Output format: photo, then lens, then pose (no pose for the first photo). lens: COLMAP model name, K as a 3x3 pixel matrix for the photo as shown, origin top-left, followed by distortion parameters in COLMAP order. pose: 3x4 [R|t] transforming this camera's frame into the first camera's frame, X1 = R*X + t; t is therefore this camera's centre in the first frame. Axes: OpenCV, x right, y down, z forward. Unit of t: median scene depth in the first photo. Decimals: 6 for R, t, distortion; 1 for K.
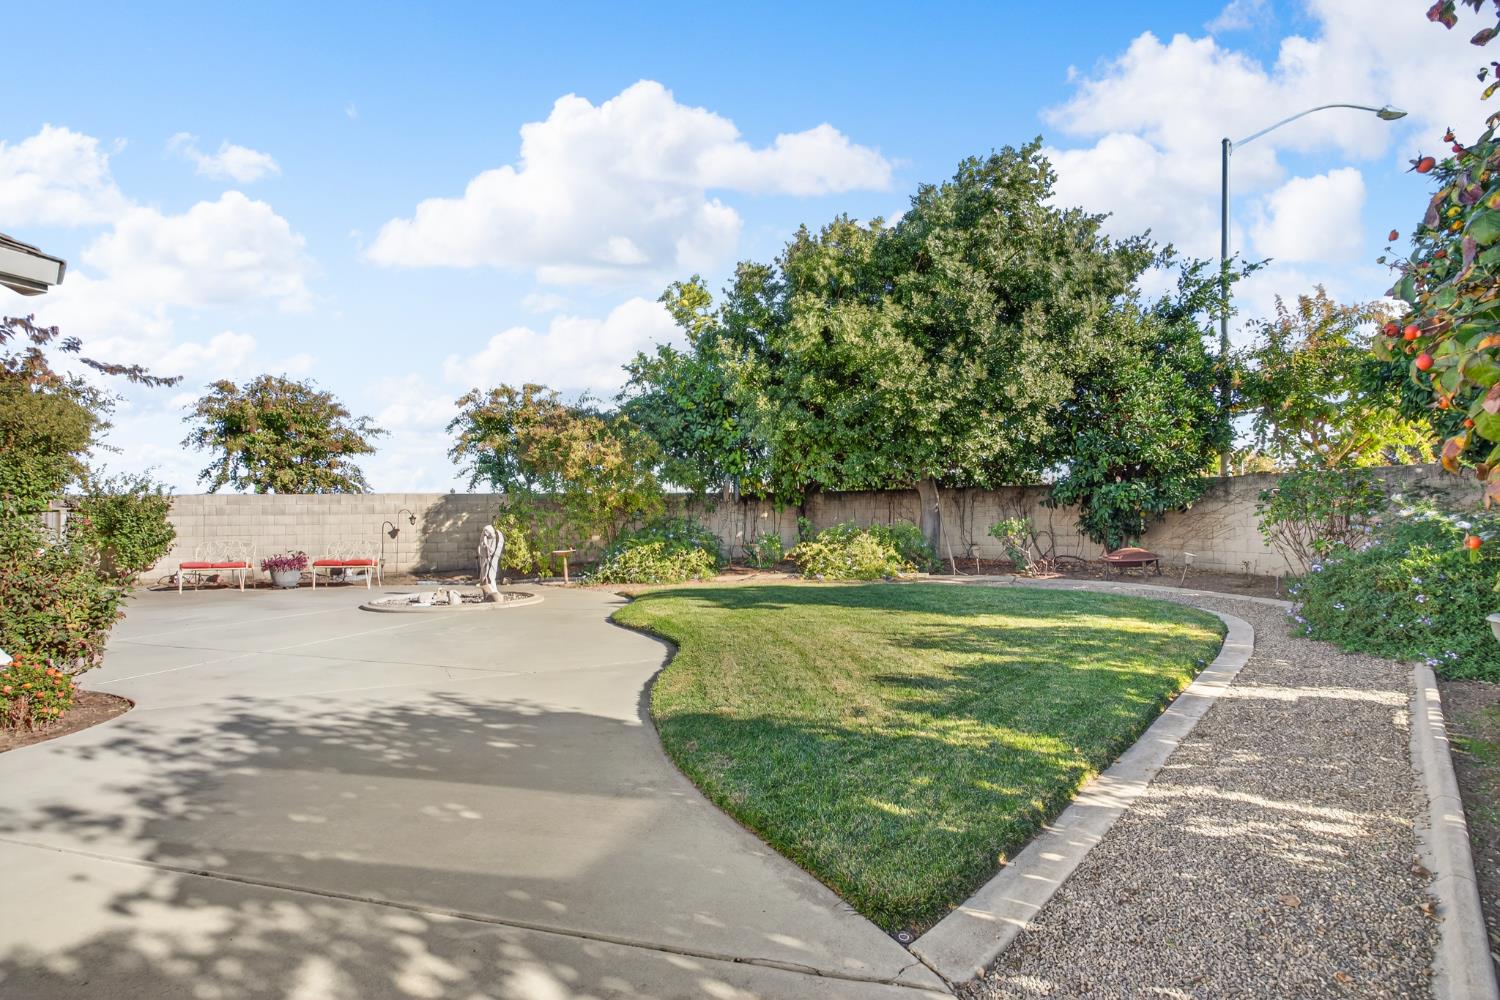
lens RADIAL K [[717.5, 0, 747.1], [0, 717.5, 525.0], [0, 0, 1]] dist [-0.003813, -0.000686]
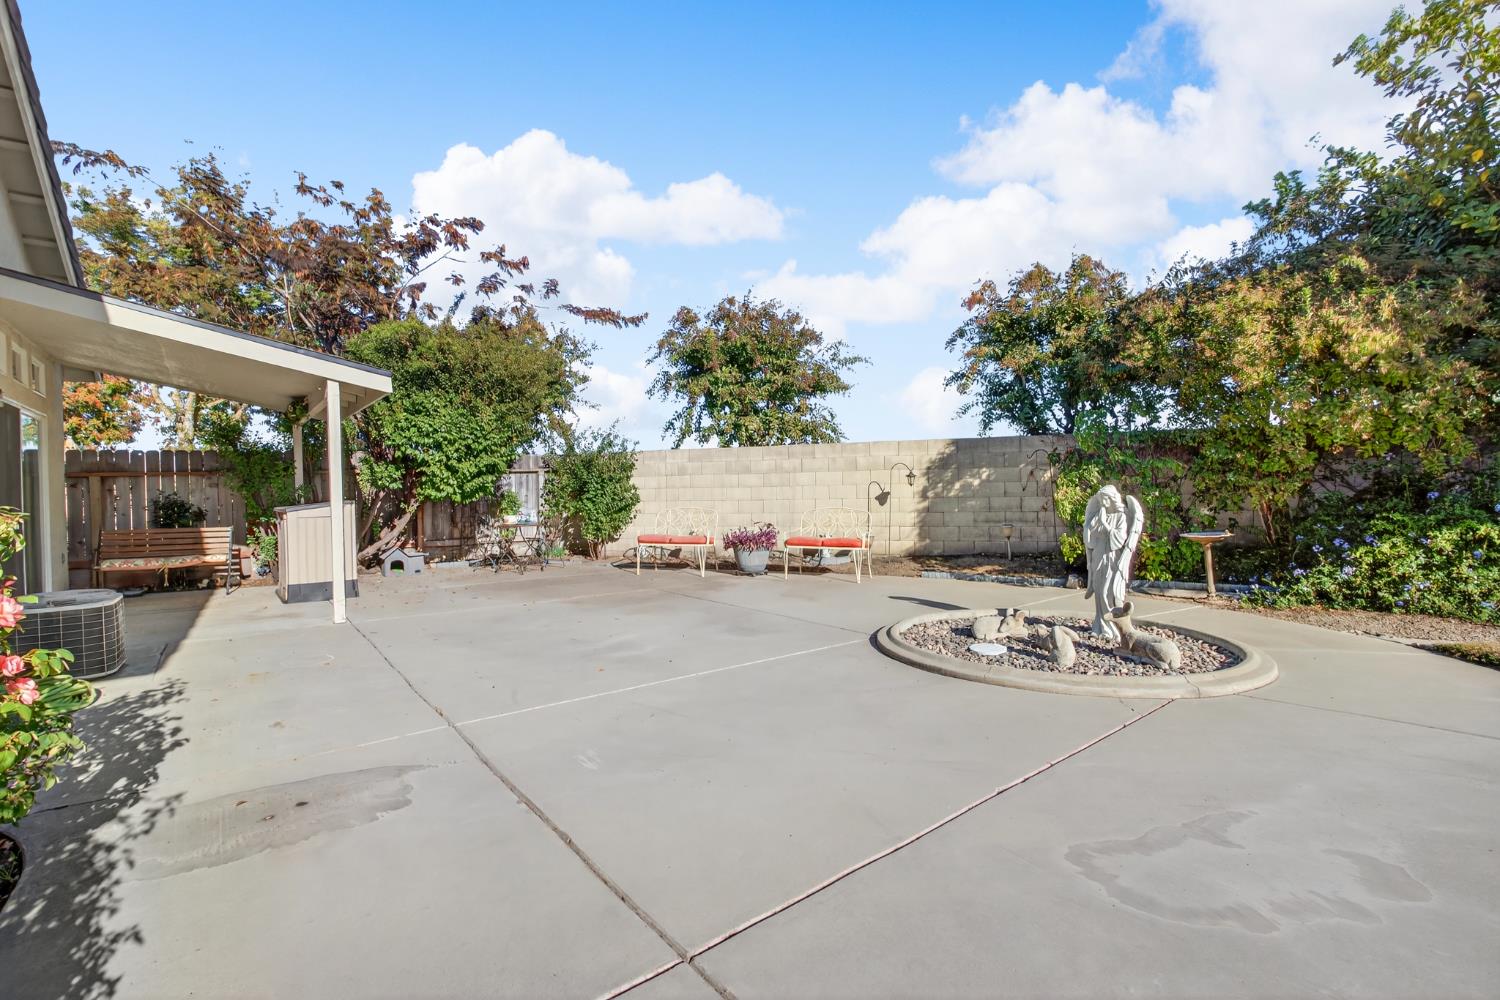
lens RADIAL K [[717.5, 0, 750.1], [0, 717.5, 496.9], [0, 0, 1]] dist [-0.003813, -0.000686]
pose [[0.840965, 0.002856, -0.541082, -0.225586], [0.004873, 0.999906, 0.012852, 0.000865], [0.541068, -0.013445, 0.840872, 0.347355]]
